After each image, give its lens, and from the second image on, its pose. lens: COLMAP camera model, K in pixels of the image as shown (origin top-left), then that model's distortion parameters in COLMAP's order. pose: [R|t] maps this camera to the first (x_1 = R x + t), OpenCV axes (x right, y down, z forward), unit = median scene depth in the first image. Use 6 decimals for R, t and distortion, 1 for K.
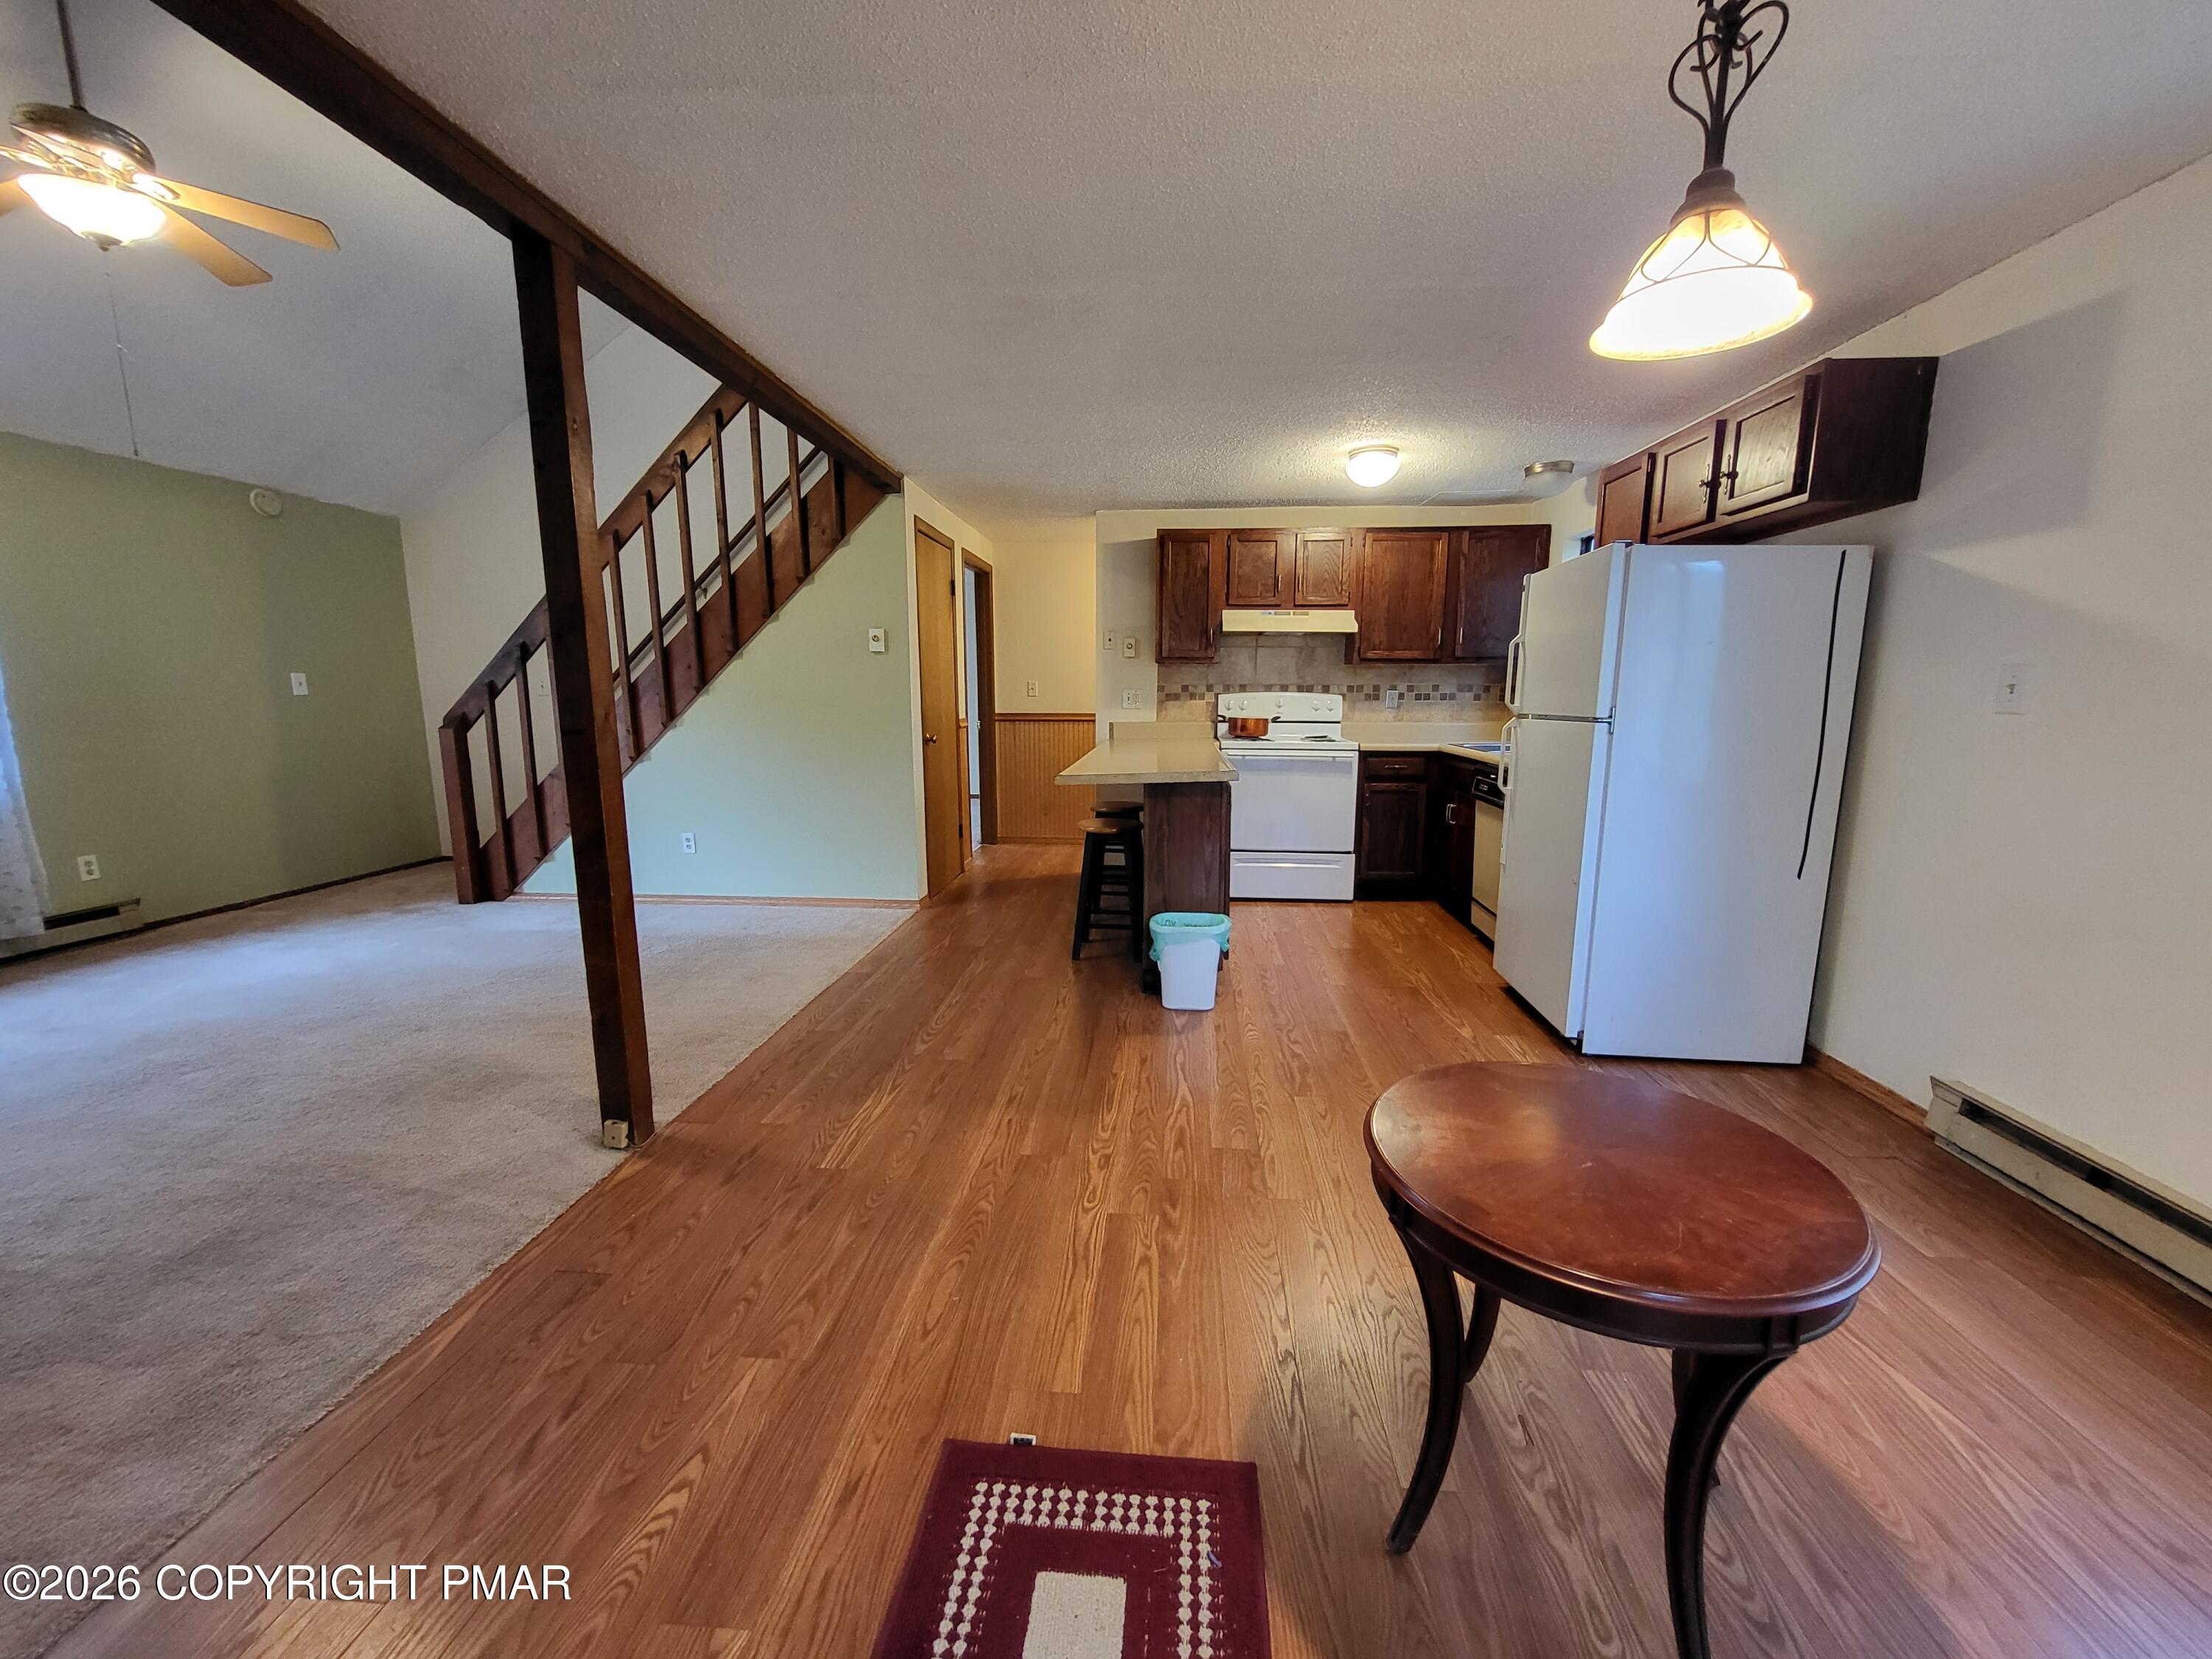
lens RADIAL K [[870.9, 0, 1112.5], [0, 870.9, 840.5], [0, 0, 1]] dist [-0.002096, -0.000387]
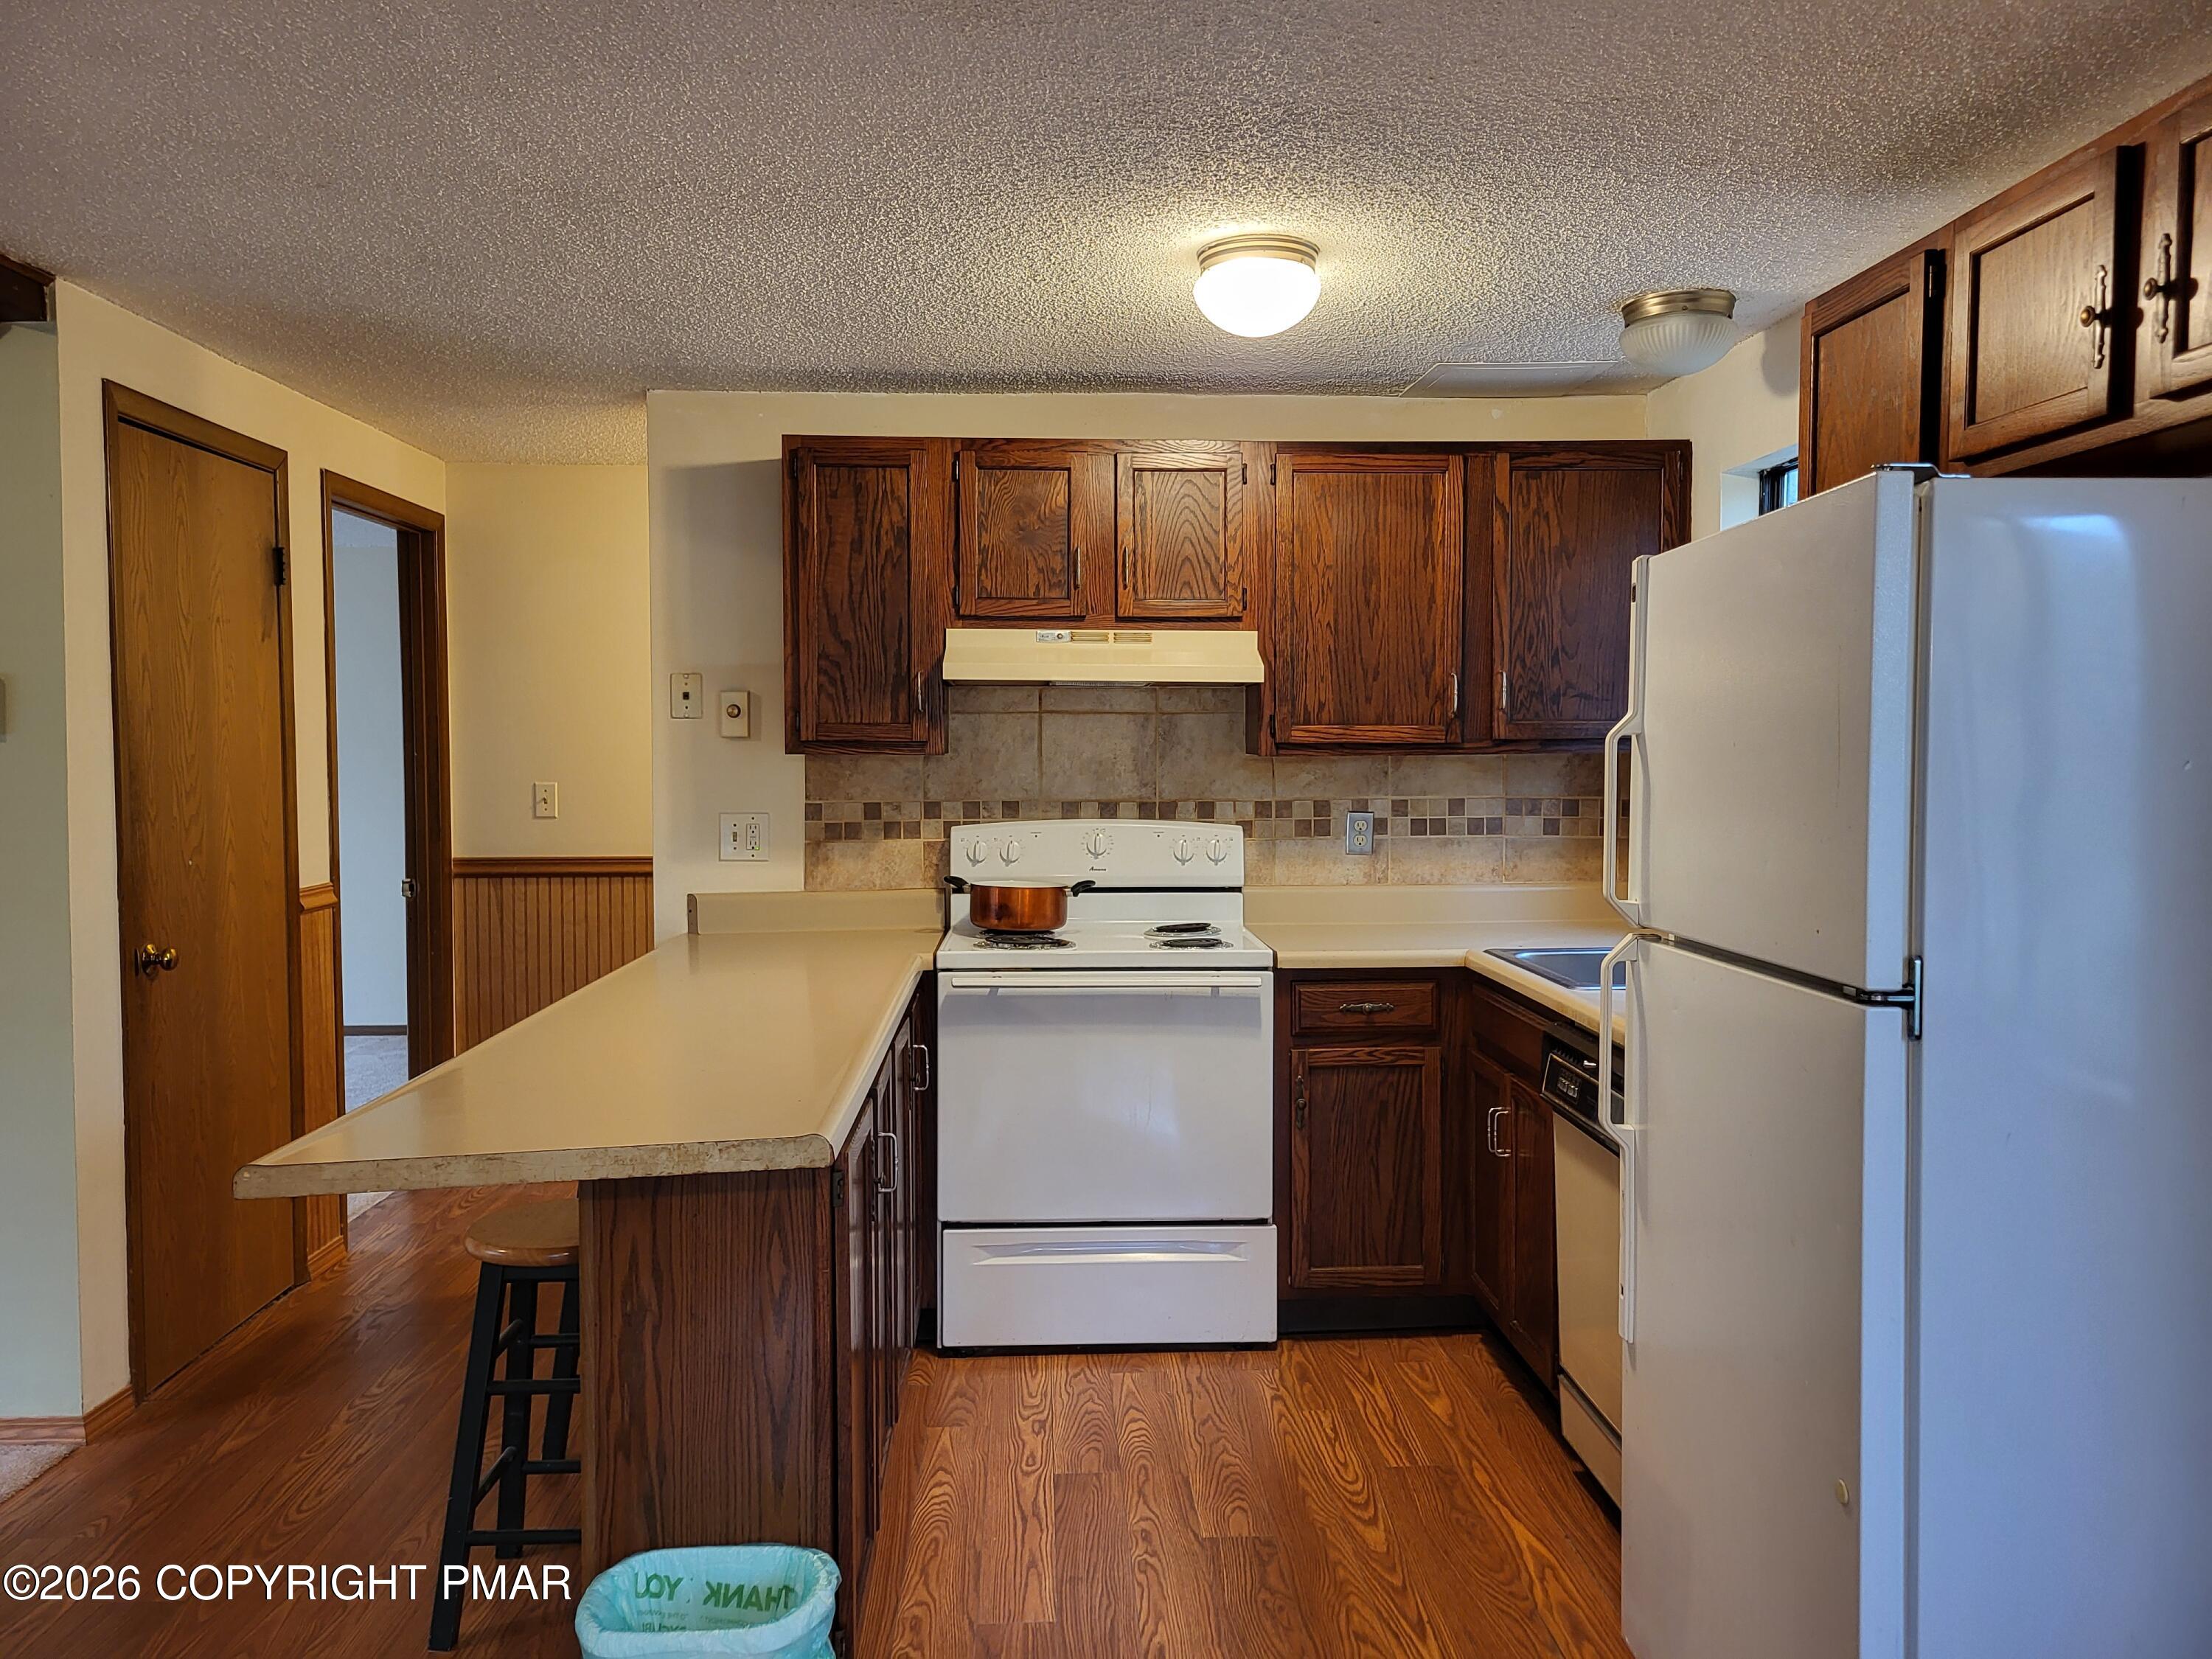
lens RADIAL K [[1655.0, 0, 1117.6], [0, 1655.0, 829.2], [0, 0, 1]] dist [0.048458, 0.004837]
pose [[0.992567, -0.008931, 0.121373, 0.114274], [0.023818, 0.992273, -0.121767, -0.073973], [-0.119348, 0.123753, 0.985110, 0.231139]]
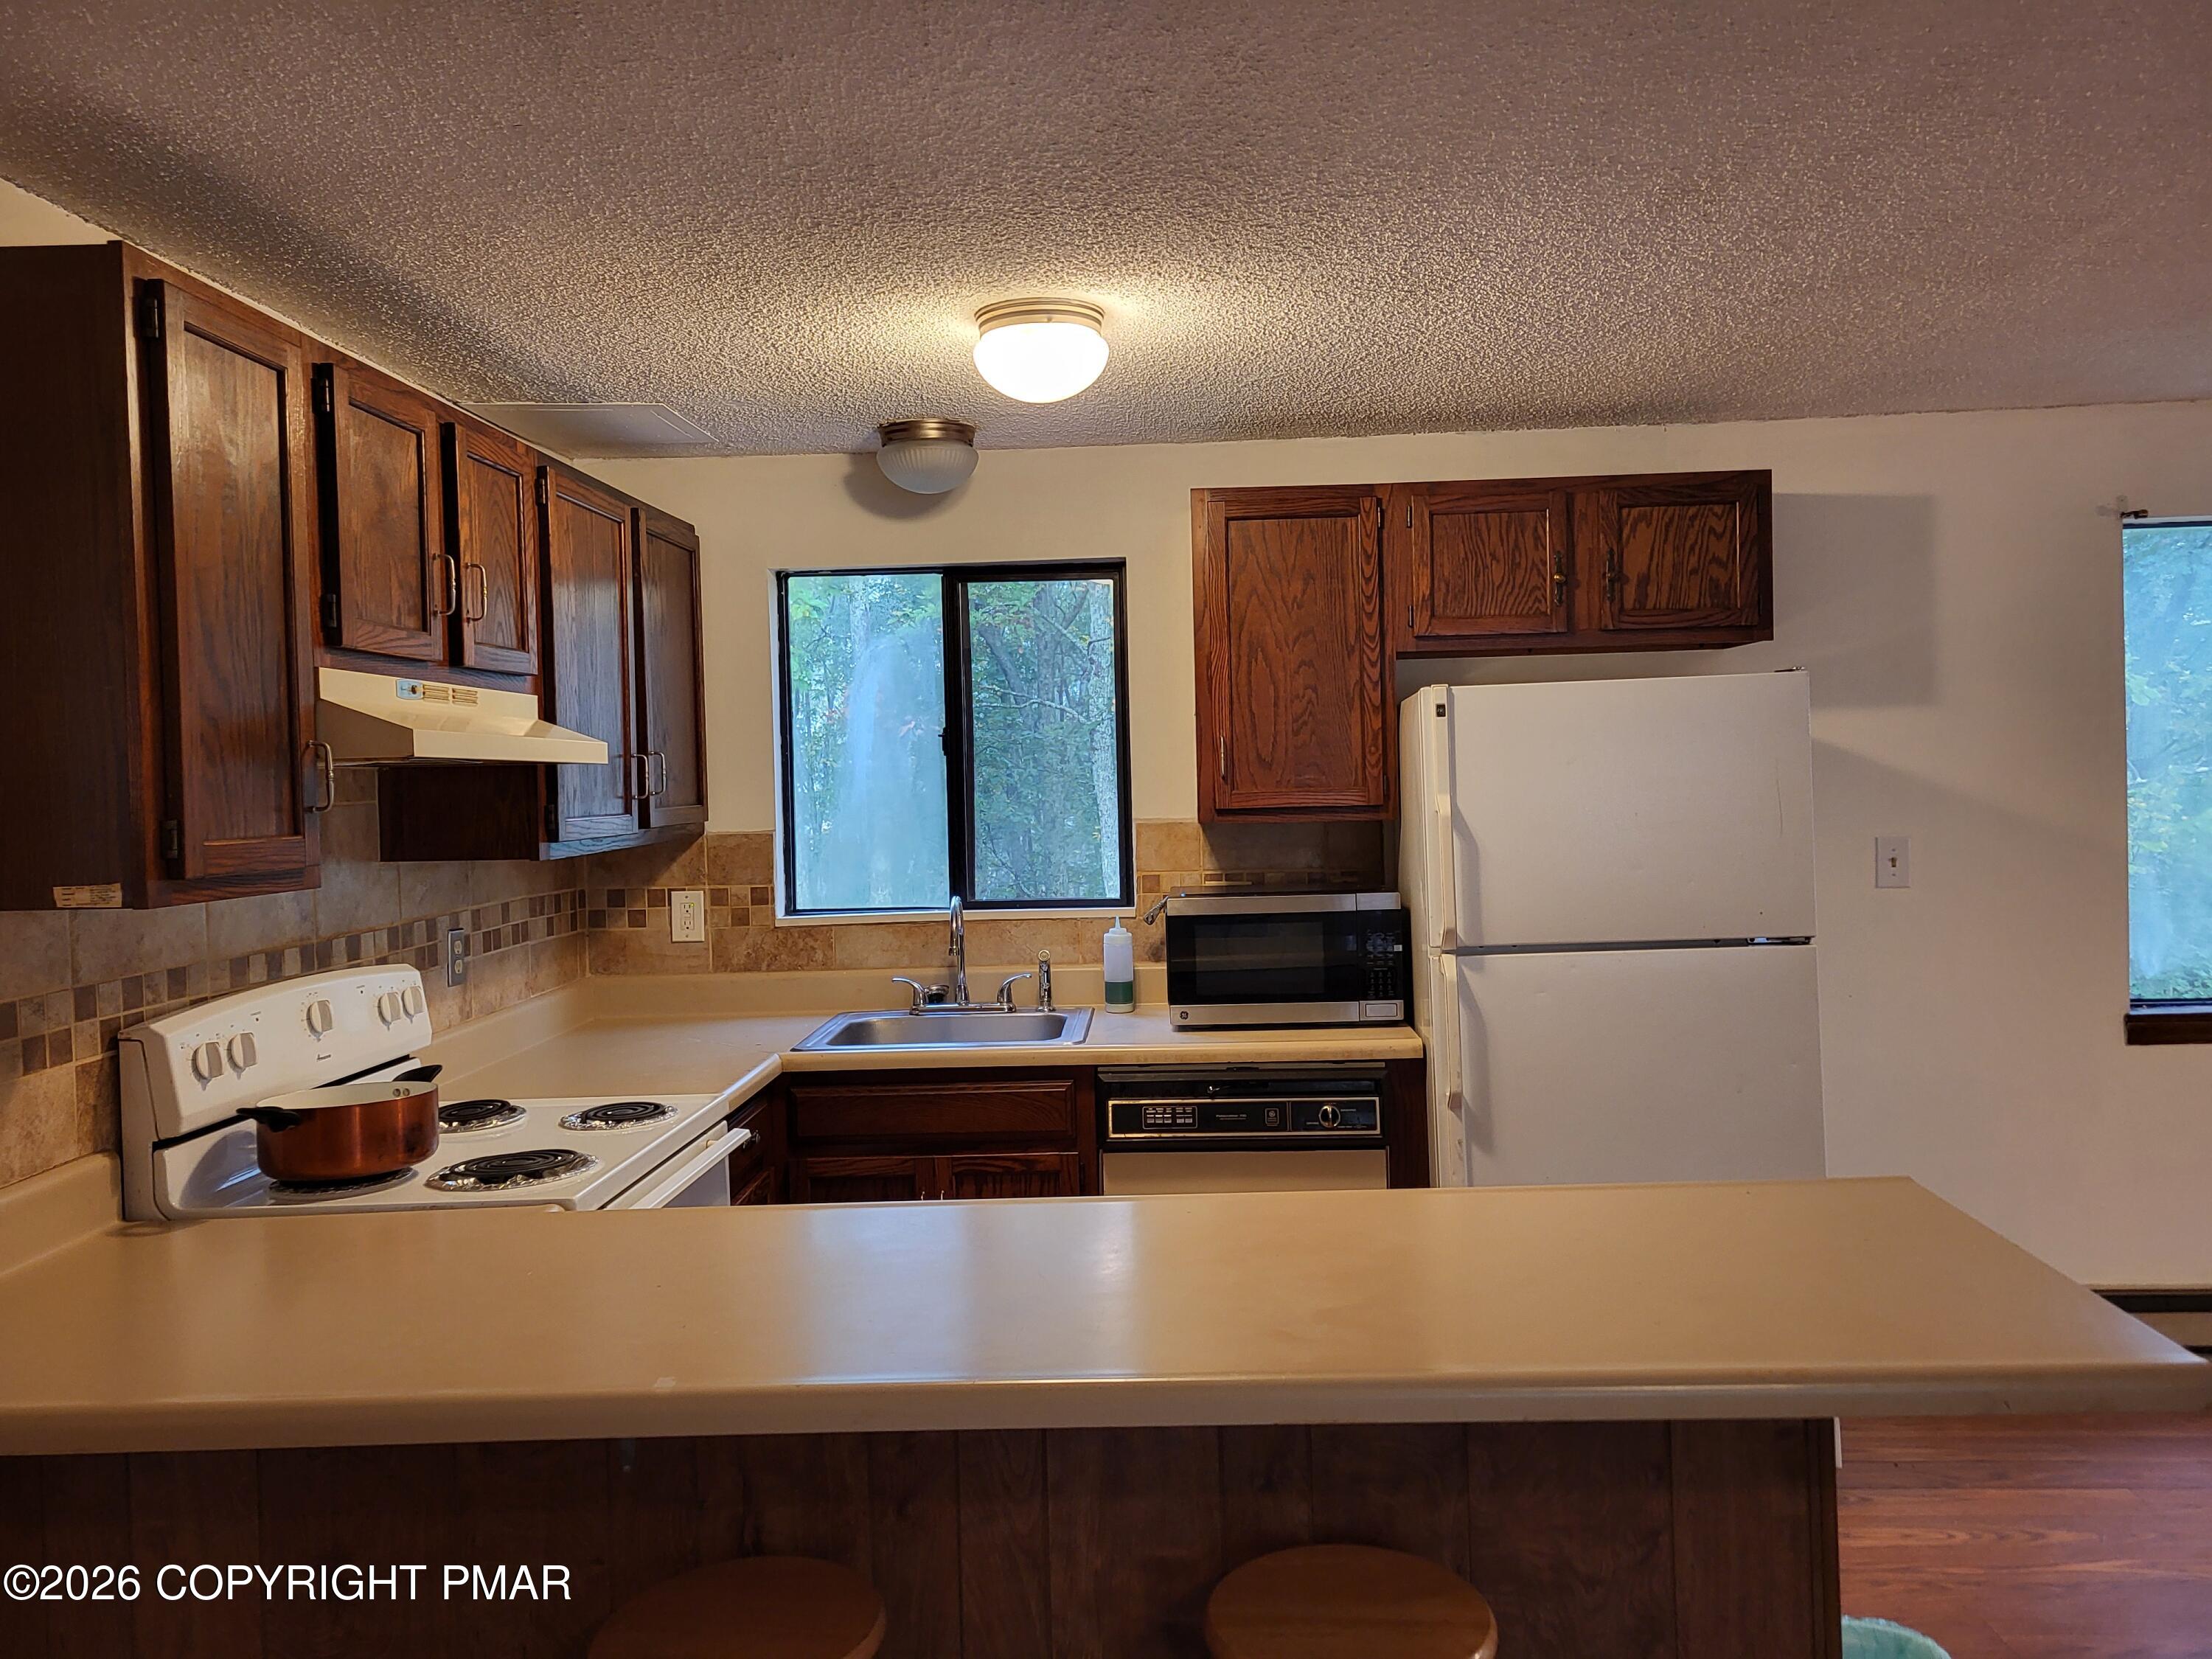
lens RADIAL K [[1655.0, 0, 1106.2], [0, 1655.0, 819.0], [0, 0, 1]] dist [0.048458, 0.004837]
pose [[-0.024112, -0.027431, 0.999333, -0.343861], [0.200864, 0.979105, 0.031723, -0.200782], [-0.979322, 0.201495, -0.018099, 0.828543]]
